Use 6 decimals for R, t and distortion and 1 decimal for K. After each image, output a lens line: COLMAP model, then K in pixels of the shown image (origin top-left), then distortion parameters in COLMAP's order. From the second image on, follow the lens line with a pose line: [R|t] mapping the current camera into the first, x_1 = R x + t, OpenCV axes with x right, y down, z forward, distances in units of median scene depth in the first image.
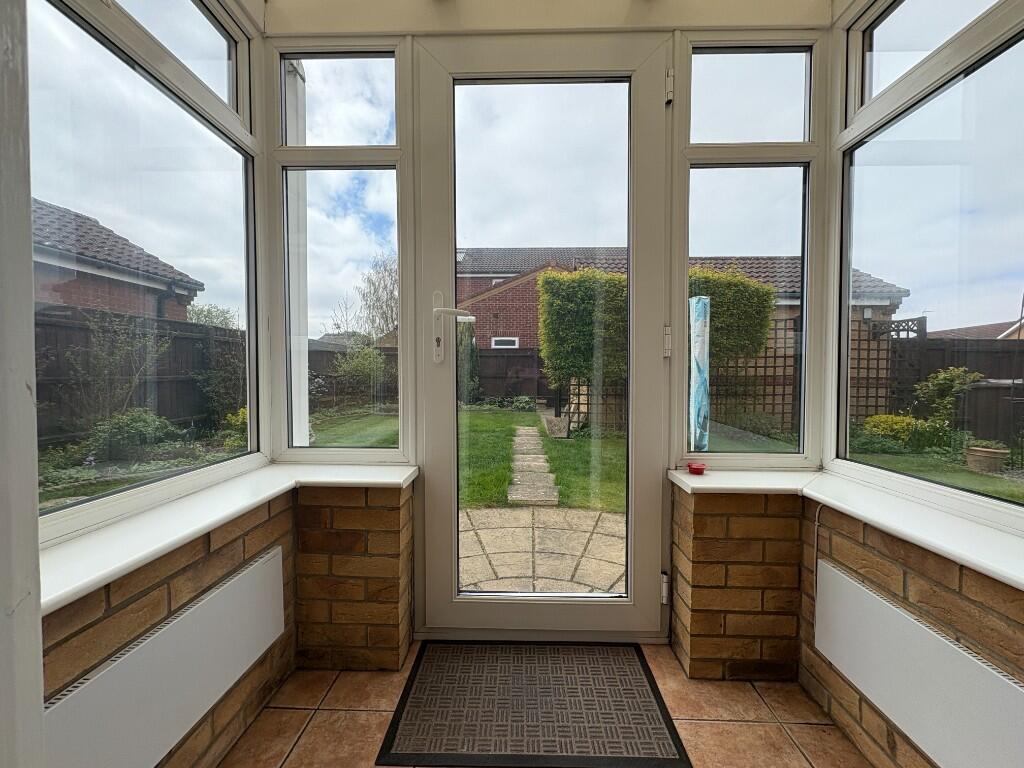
lens RADIAL K [[405.7, 0, 512.0], [0, 405.7, 384.0], [0, 0, 1]] dist [-0.000078, -0.000165]
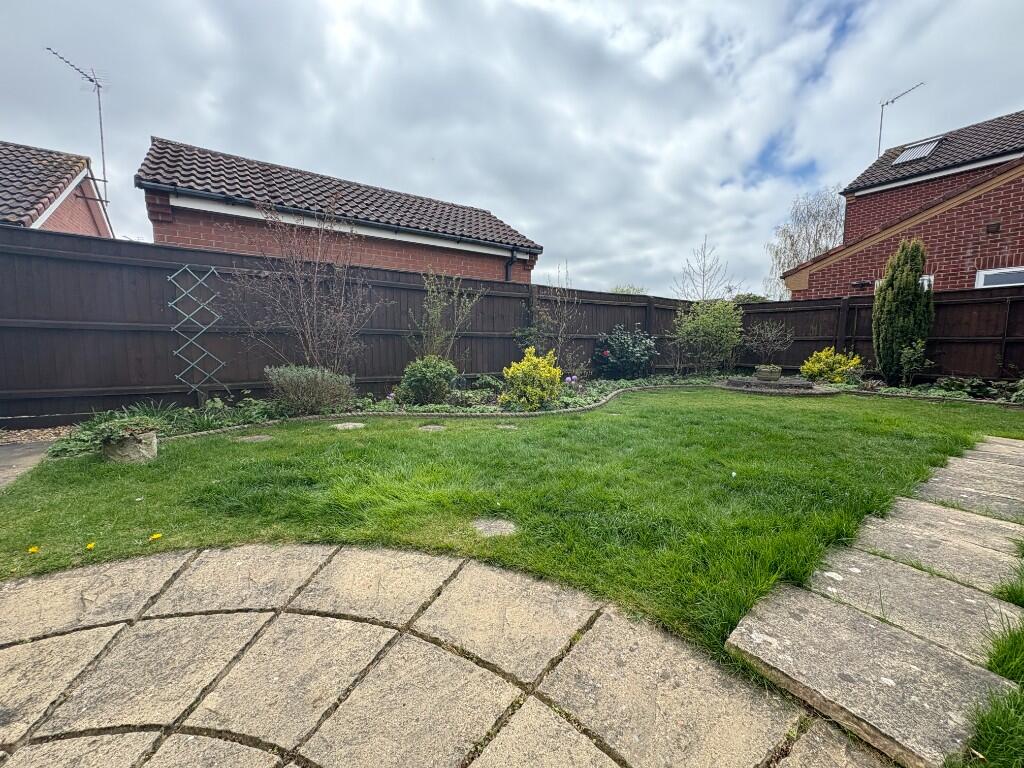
lens RADIAL K [[405.7, 0, 512.0], [0, 405.7, 384.0], [0, 0, 1]] dist [-0.000078, -0.000165]
pose [[0.589676, 0.080285, -0.803640, 0.065764], [-0.029382, 0.996521, 0.077995, 0.028069], [0.807105, -0.022379, 0.589983, 0.323383]]
